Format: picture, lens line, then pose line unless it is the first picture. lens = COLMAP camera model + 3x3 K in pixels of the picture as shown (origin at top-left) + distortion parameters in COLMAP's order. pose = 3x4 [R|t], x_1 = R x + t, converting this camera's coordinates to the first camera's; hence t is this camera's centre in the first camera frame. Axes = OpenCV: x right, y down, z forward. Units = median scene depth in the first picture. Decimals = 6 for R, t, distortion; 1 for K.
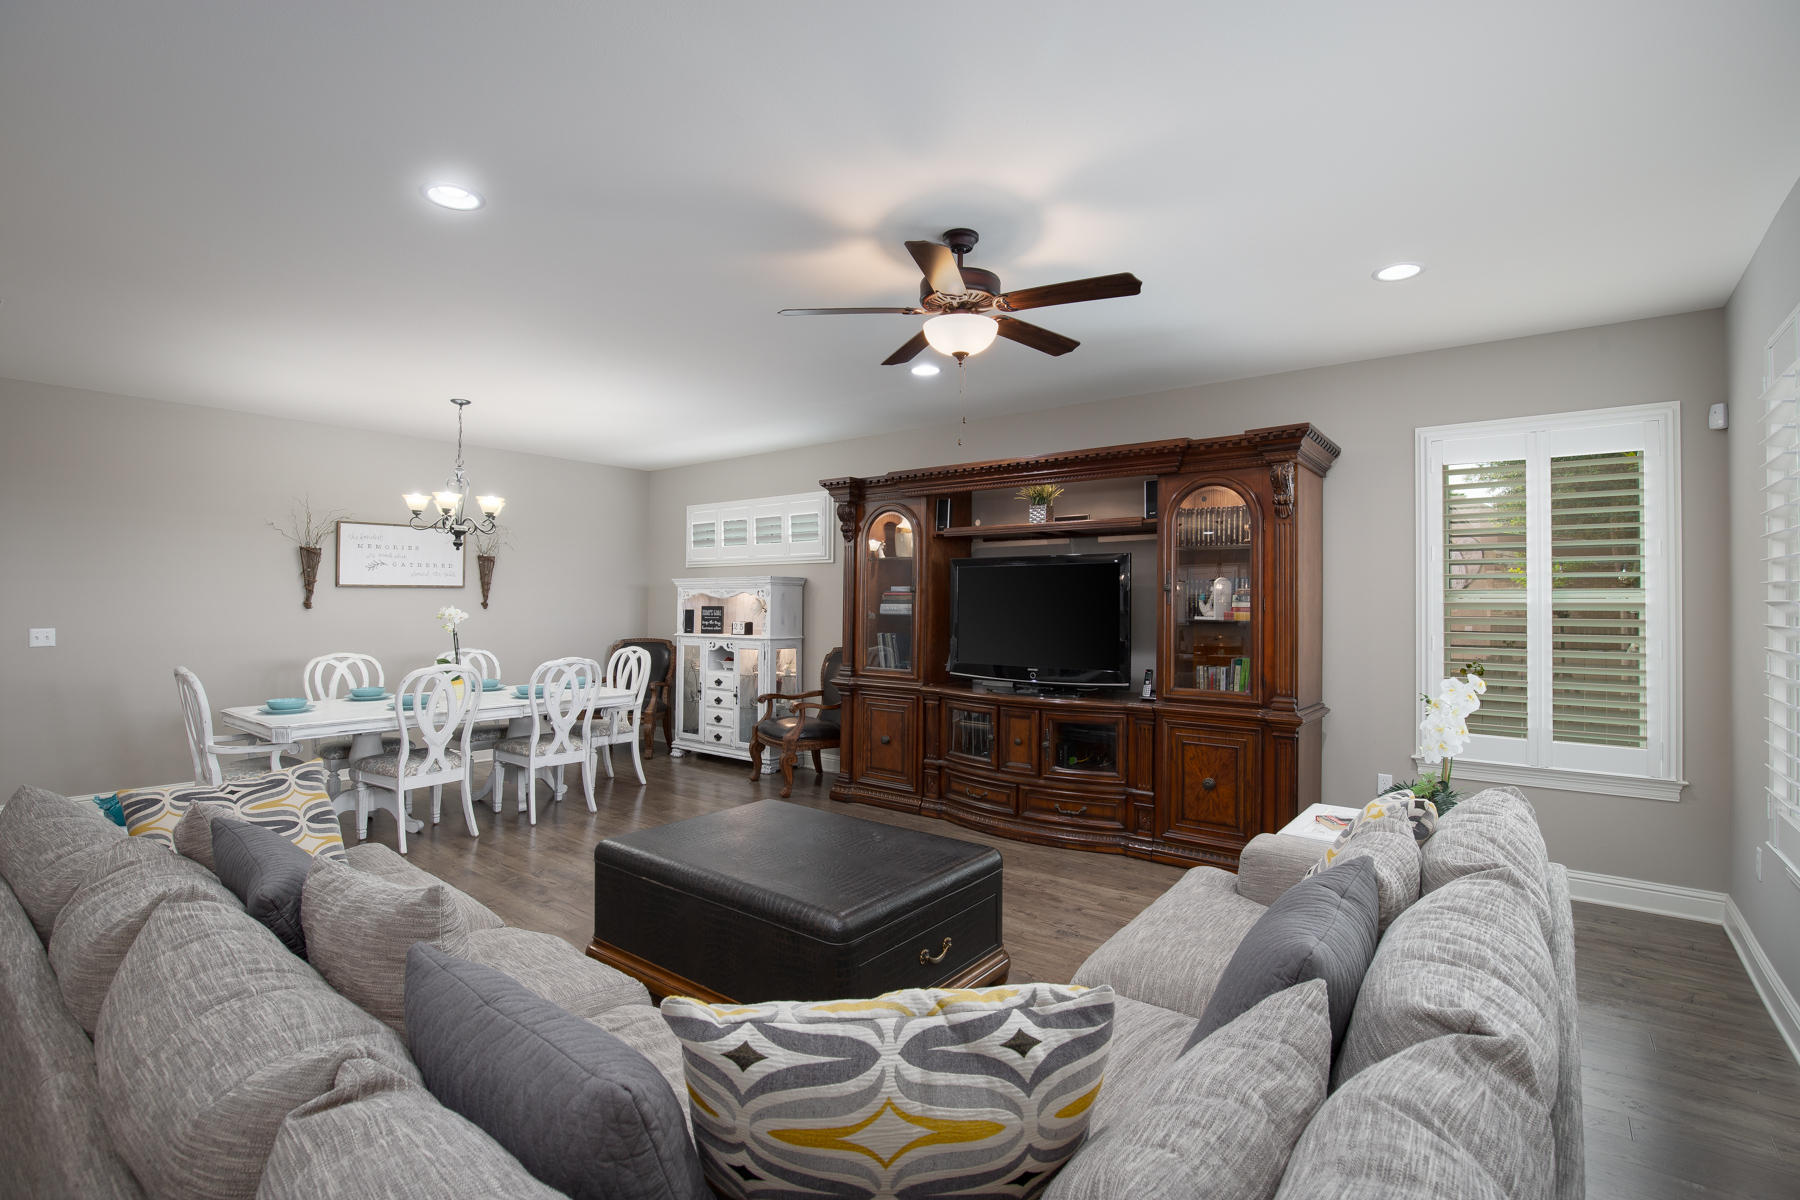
lens RADIAL K [[834.8, 0, 903.9], [0, 834.8, 587.7], [0, 0, 1]] dist [-0.011188, -0.000341]
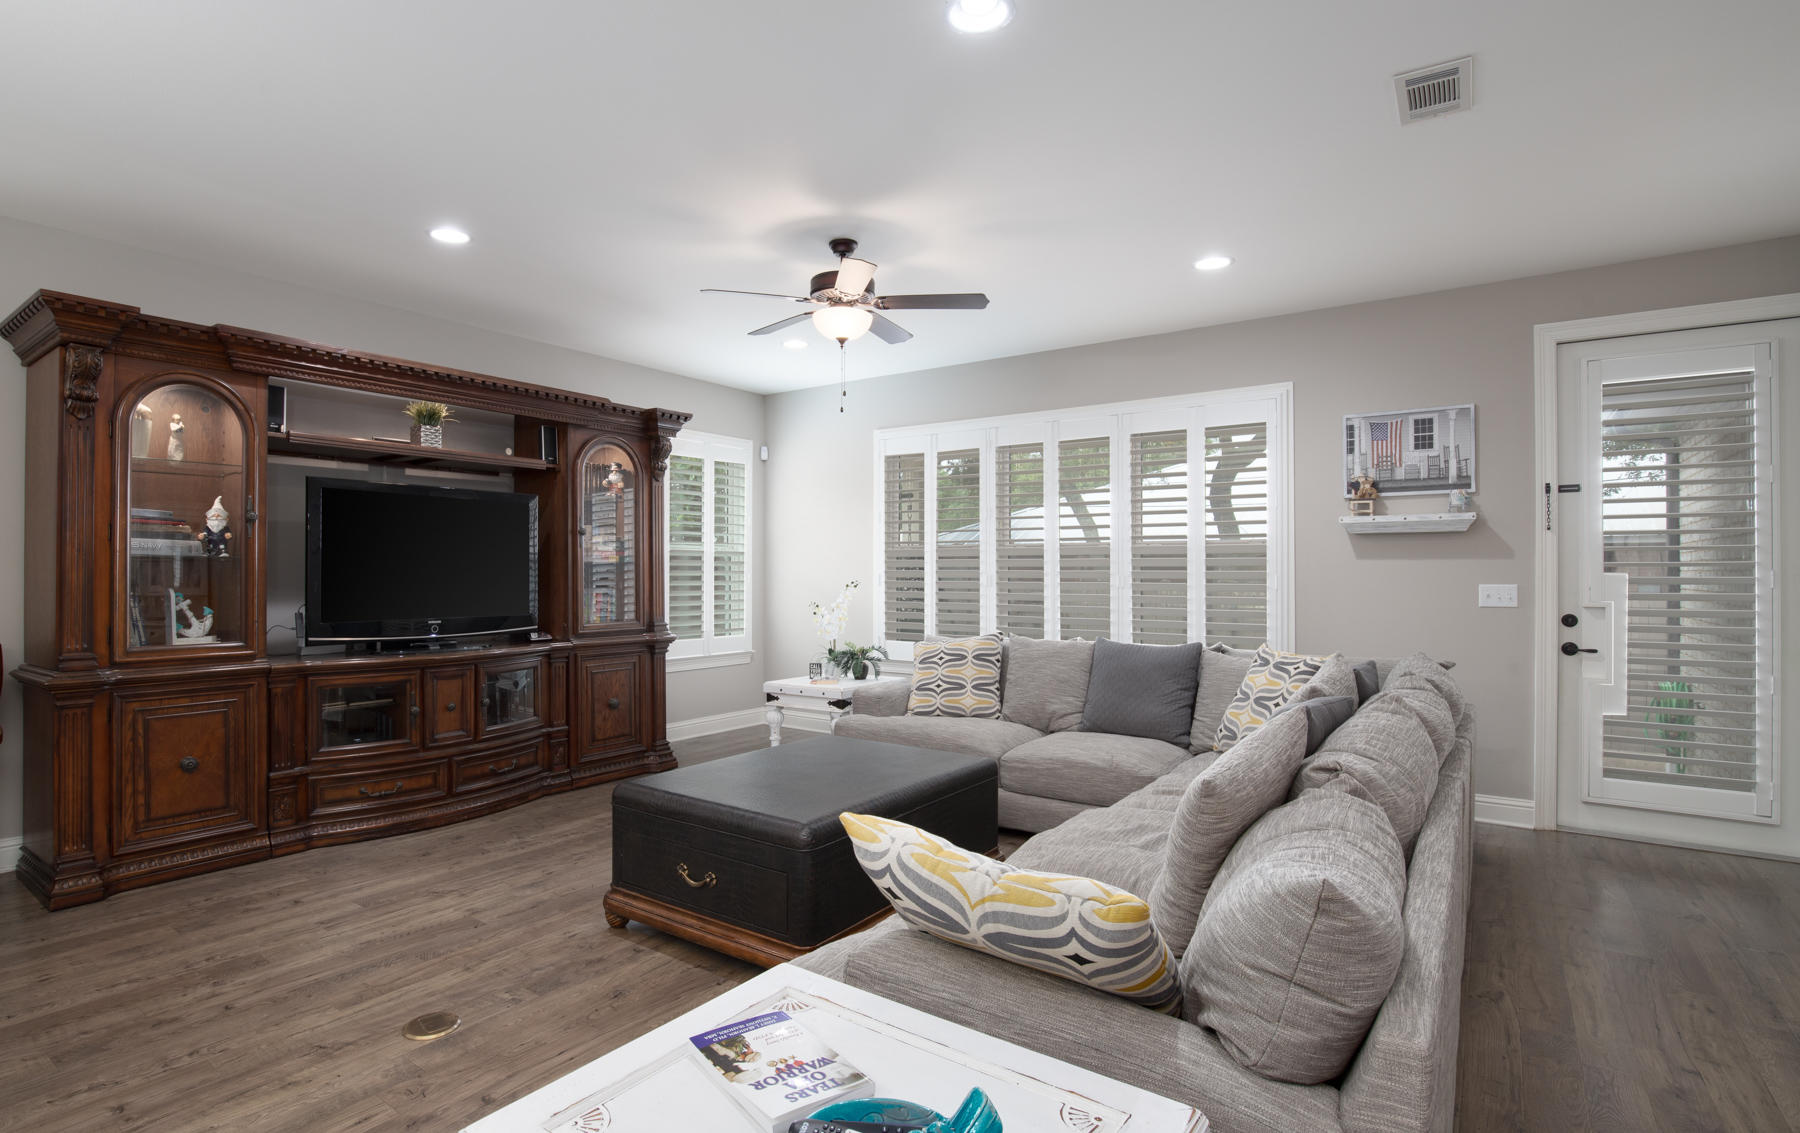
lens RADIAL K [[887.4, 0, 849.6], [0, 887.4, 561.4], [0, 0, 1]] dist [-0.014794, -0.000513]
pose [[-0.024910, 0.006355, 0.999670, -0.741715], [-0.020709, 0.999762, -0.006871, 0.035112], [-0.999475, -0.020874, -0.024772, 0.607102]]
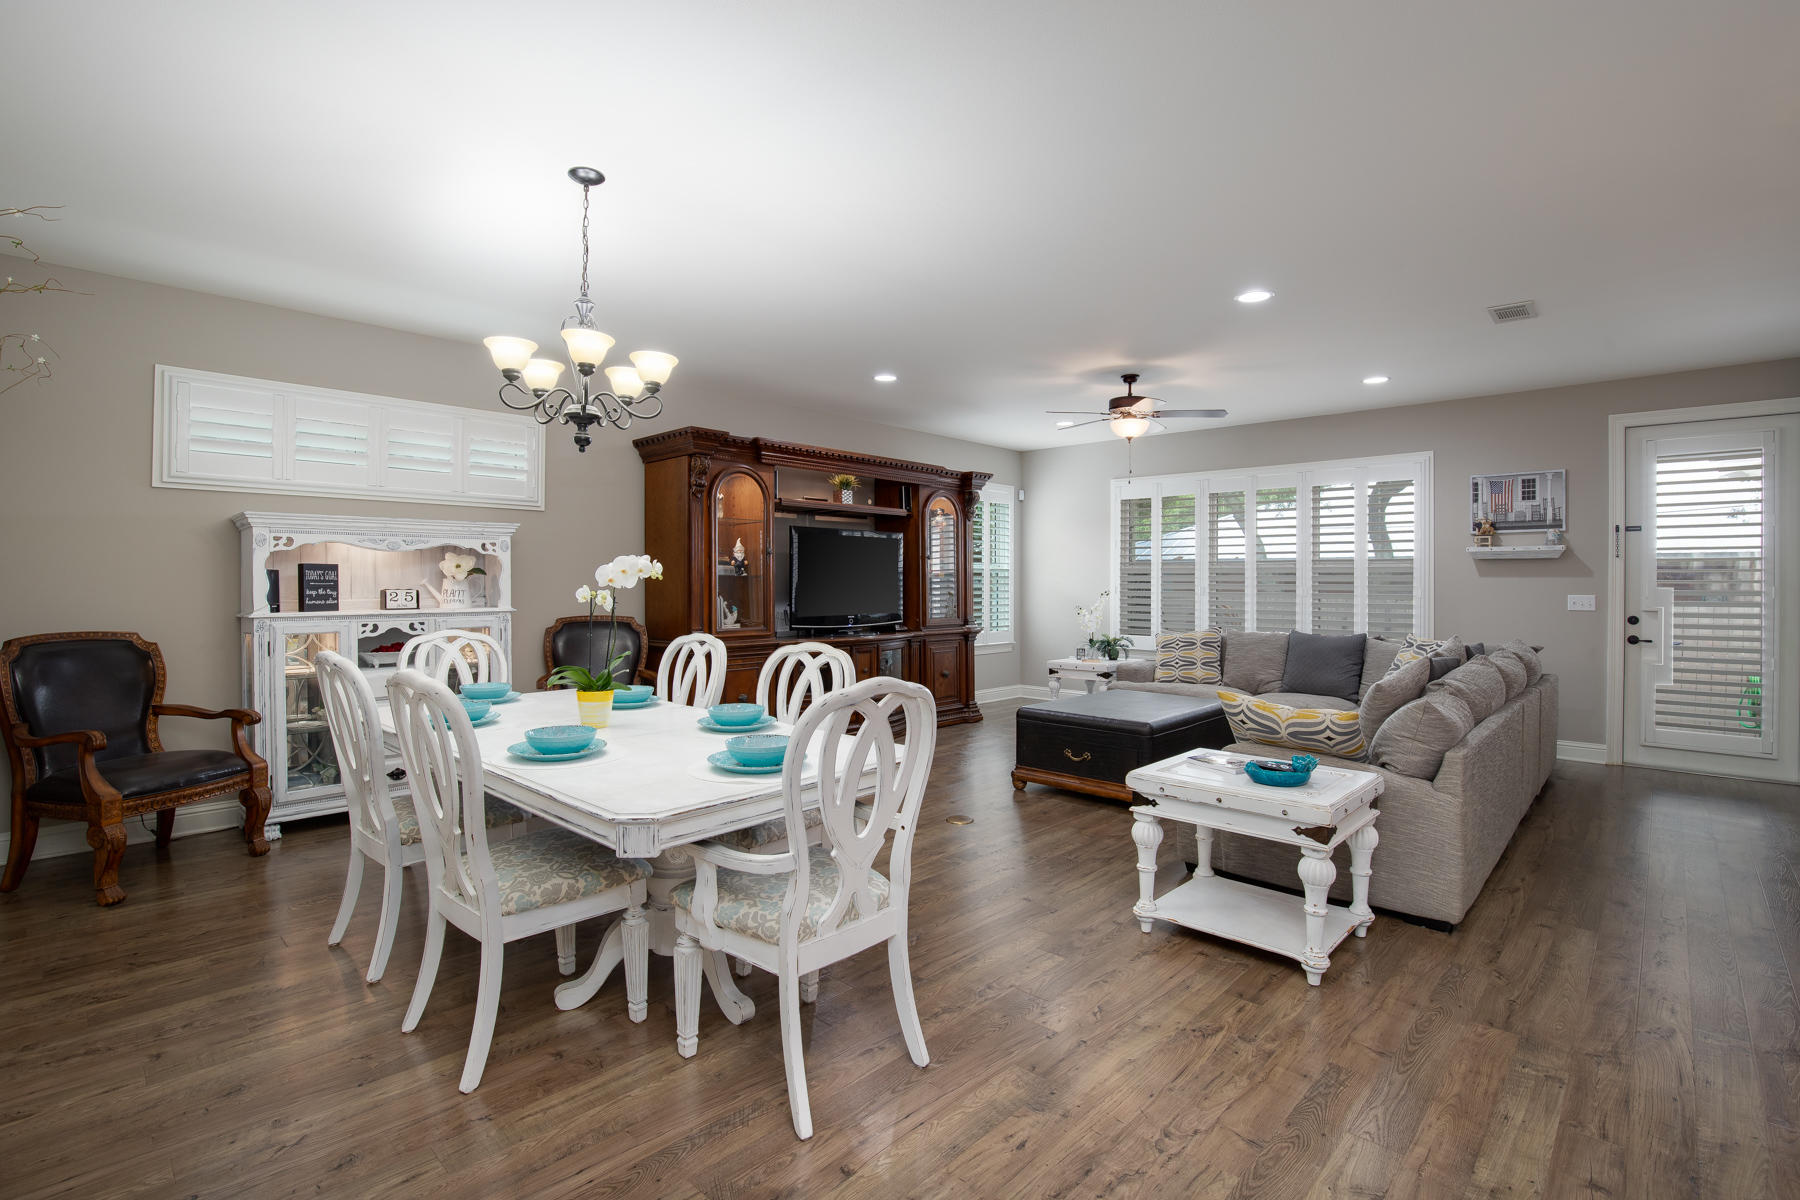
lens RADIAL K [[834.8, 0, 921.8], [0, 834.8, 577.3], [0, 0, 1]] dist [-0.011188, -0.000341]
pose [[0.074085, -0.000769, 0.997252, -1.133859], [-0.021955, 0.999756, 0.002402, 0.031230], [-0.997010, -0.022073, 0.074050, 0.794046]]
